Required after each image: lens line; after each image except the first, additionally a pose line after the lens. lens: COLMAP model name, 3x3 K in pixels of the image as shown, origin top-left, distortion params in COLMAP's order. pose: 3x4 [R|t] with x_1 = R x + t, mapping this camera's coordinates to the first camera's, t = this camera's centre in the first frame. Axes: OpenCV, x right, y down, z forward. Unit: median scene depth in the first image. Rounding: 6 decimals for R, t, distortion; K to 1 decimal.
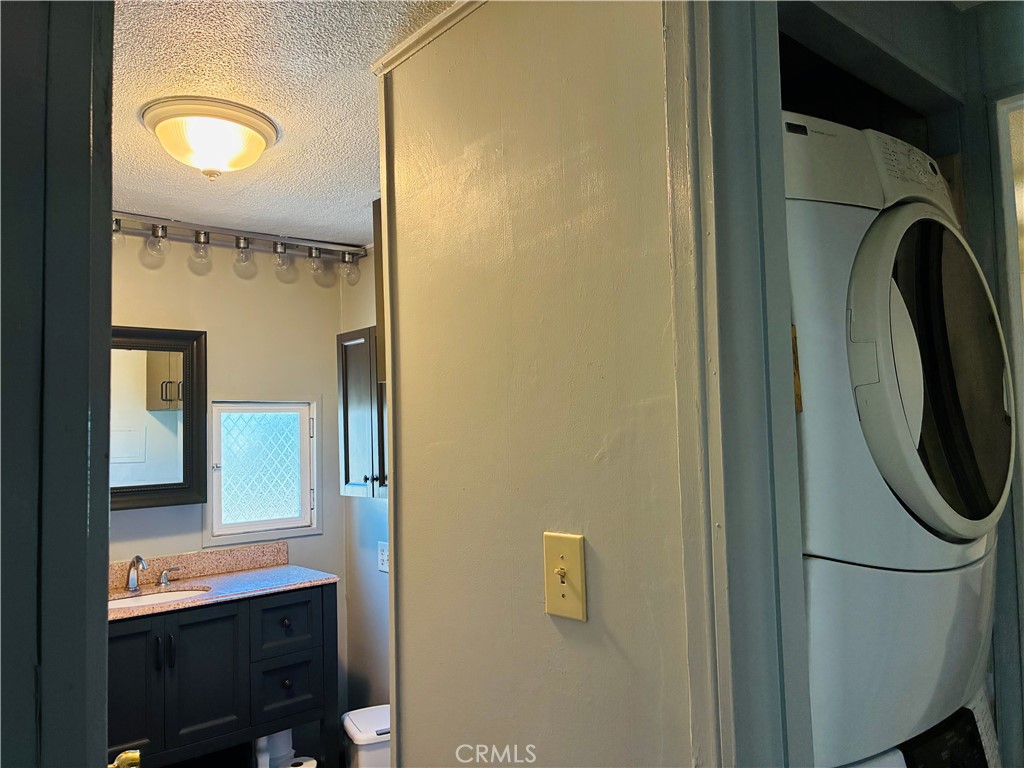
lens RADIAL K [[765.1, 0, 518.3], [0, 765.1, 383.4], [0, 0, 1]] dist [0.003496, -0.003827]
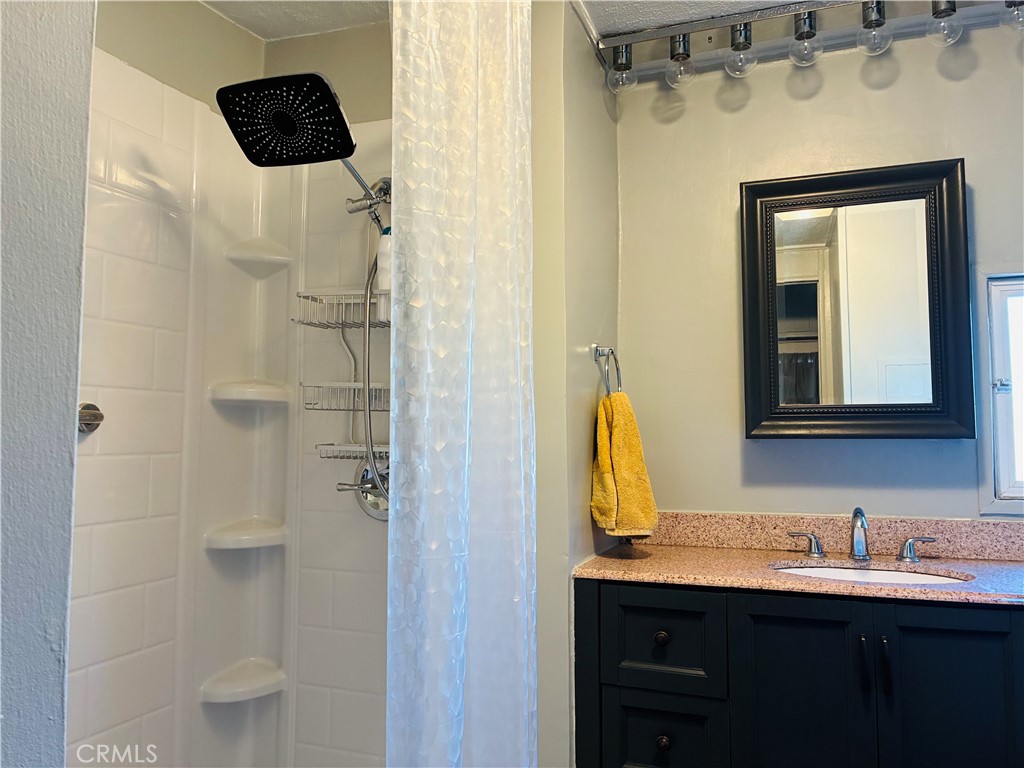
lens RADIAL K [[765.1, 0, 518.3], [0, 765.1, 383.4], [0, 0, 1]] dist [0.003496, -0.003827]
pose [[0.478457, -0.030958, -0.877565, -0.048169], [0.040582, 0.999090, -0.013119, 0.105892], [0.877173, -0.029336, 0.479278, 0.394927]]
